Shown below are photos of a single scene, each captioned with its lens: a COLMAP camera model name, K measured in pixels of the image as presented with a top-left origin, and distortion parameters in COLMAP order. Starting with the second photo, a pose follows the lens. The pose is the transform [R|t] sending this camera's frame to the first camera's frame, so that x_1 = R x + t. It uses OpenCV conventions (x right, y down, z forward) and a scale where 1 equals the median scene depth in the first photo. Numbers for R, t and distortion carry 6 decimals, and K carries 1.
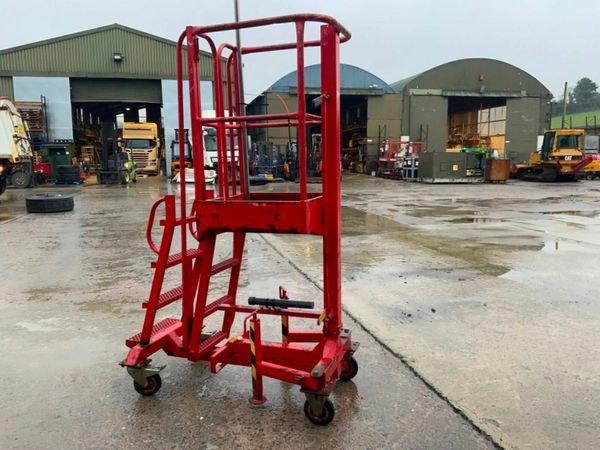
lens RADIAL K [[499.6, 0, 300.3], [0, 499.6, 227.0], [0, 0, 1]] dist [0.038734, -0.071003]
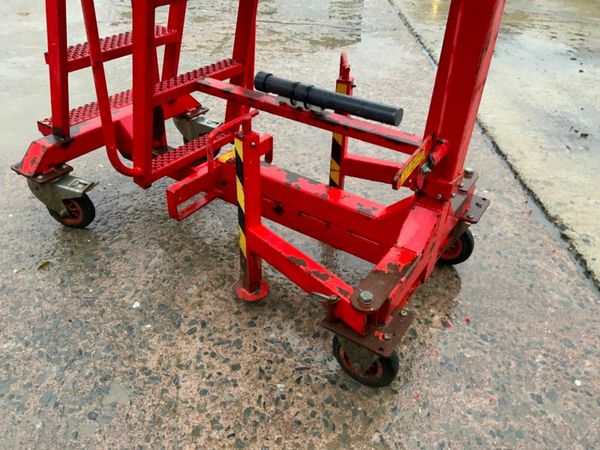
lens RADIAL K [[499.6, 0, 300.1], [0, 499.6, 222.1], [0, 0, 1]] dist [0.038734, -0.071003]
pose [[0.967864, 0.188969, -0.165924, 0.003518], [-0.095251, 0.886116, 0.453571, 0.006543], [0.232738, -0.423190, 0.875639, 0.068619]]
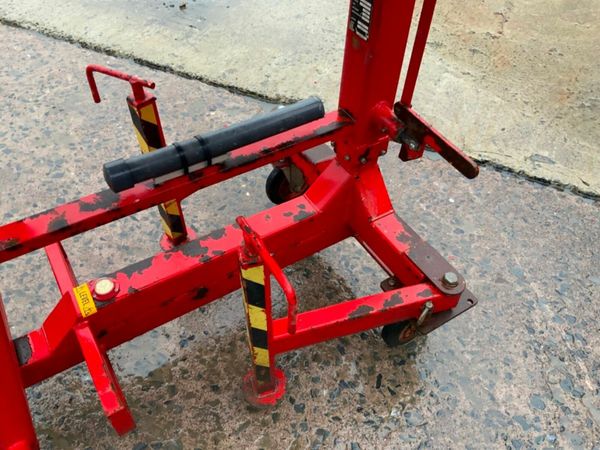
lens RADIAL K [[499.6, 0, 301.8], [0, 499.6, 227.3], [0, 0, 1]] dist [0.038734, -0.071003]
pose [[0.625593, -0.551879, 0.551419, -0.024236], [0.063385, 0.740431, 0.669137, -0.000757], [-0.777570, -0.383655, 0.498190, 0.093835]]
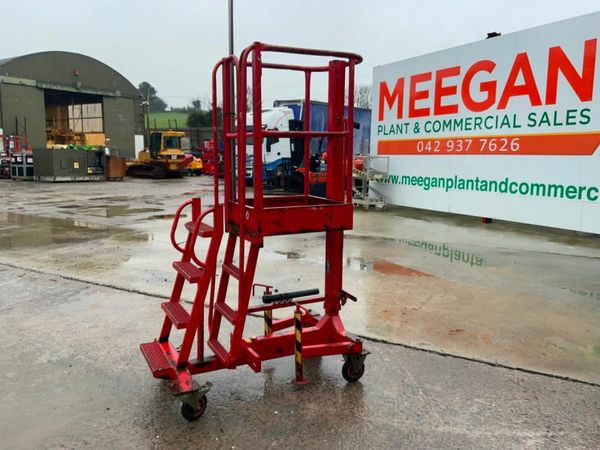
lens RADIAL K [[499.6, 0, 301.6], [0, 499.6, 227.0], [0, 0, 1]] dist [0.038734, -0.071003]
pose [[0.689752, -0.086556, 0.718854, -0.097345], [0.081318, 0.995808, 0.041878, -0.005516], [-0.719465, 0.029571, 0.693899, 0.023049]]
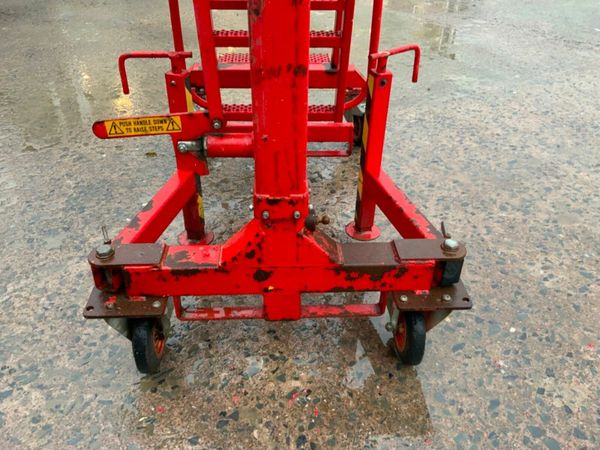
lens RADIAL K [[499.6, 0, 298.9], [0, 499.6, 226.2], [0, 0, 1]] dist [0.038734, -0.071003]
pose [[0.372170, 0.557982, -0.741717, 0.035787], [-0.155140, 0.825278, 0.542999, 0.005587], [0.915107, -0.087018, 0.393709, 0.101645]]
